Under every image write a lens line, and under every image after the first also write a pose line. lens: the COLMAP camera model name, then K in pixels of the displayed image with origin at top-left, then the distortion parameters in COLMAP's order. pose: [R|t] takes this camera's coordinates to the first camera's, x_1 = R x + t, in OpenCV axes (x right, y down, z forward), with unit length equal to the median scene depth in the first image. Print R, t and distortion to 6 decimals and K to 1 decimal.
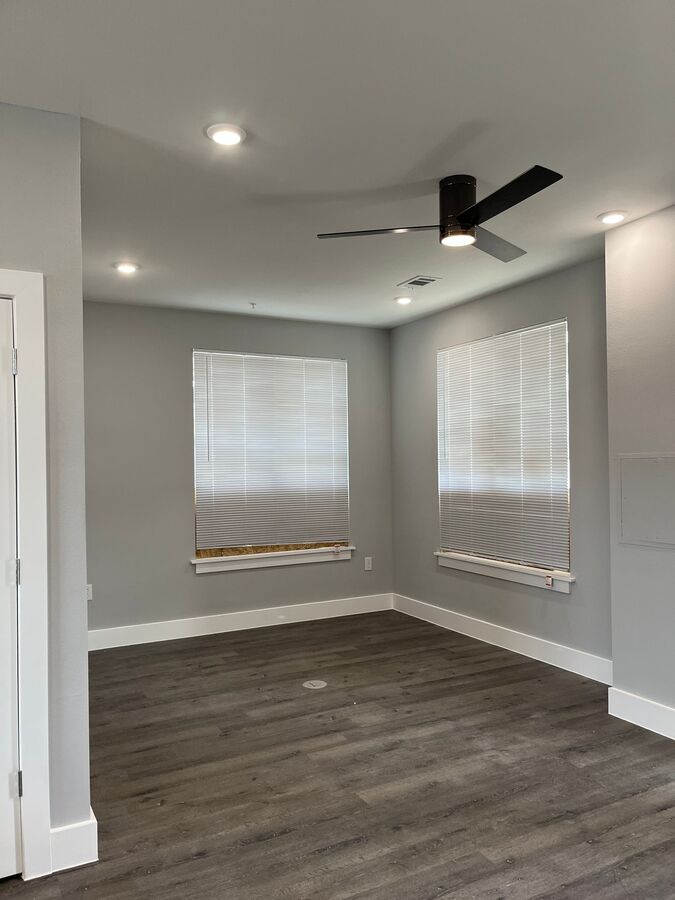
lens RADIAL K [[681.4, 0, 338.2], [0, 681.4, 452.2], [0, 0, 1]] dist [0.065123, -0.093917]
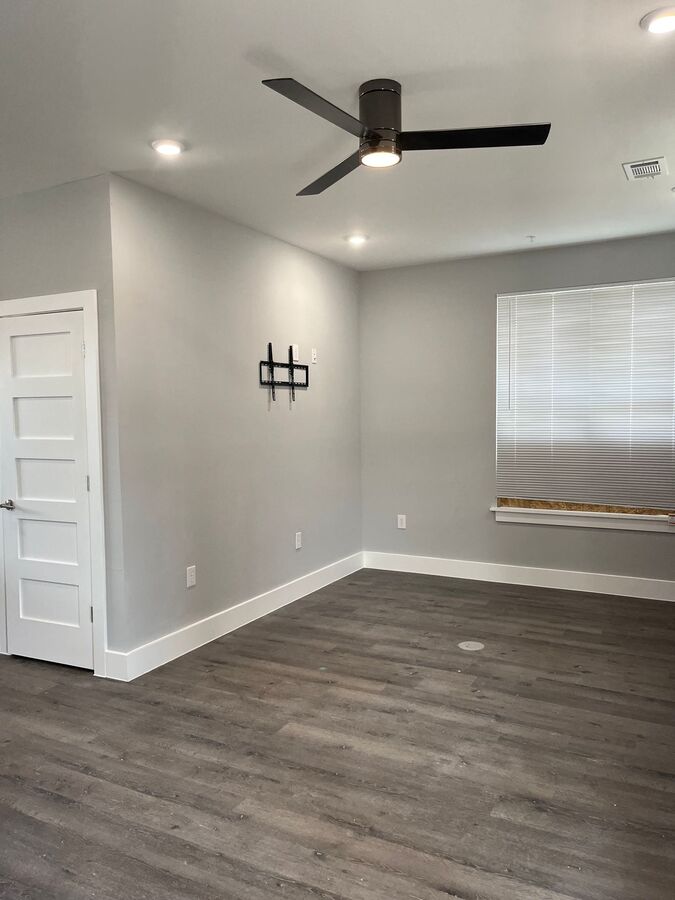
lens RADIAL K [[681.4, 0, 338.2], [0, 681.4, 452.2], [0, 0, 1]] dist [0.065123, -0.093917]
pose [[0.552951, 0.054537, -0.831427, 0.710464], [0.017763, 0.996857, 0.077201, -0.007889], [0.833024, -0.057457, 0.550245, 0.371218]]
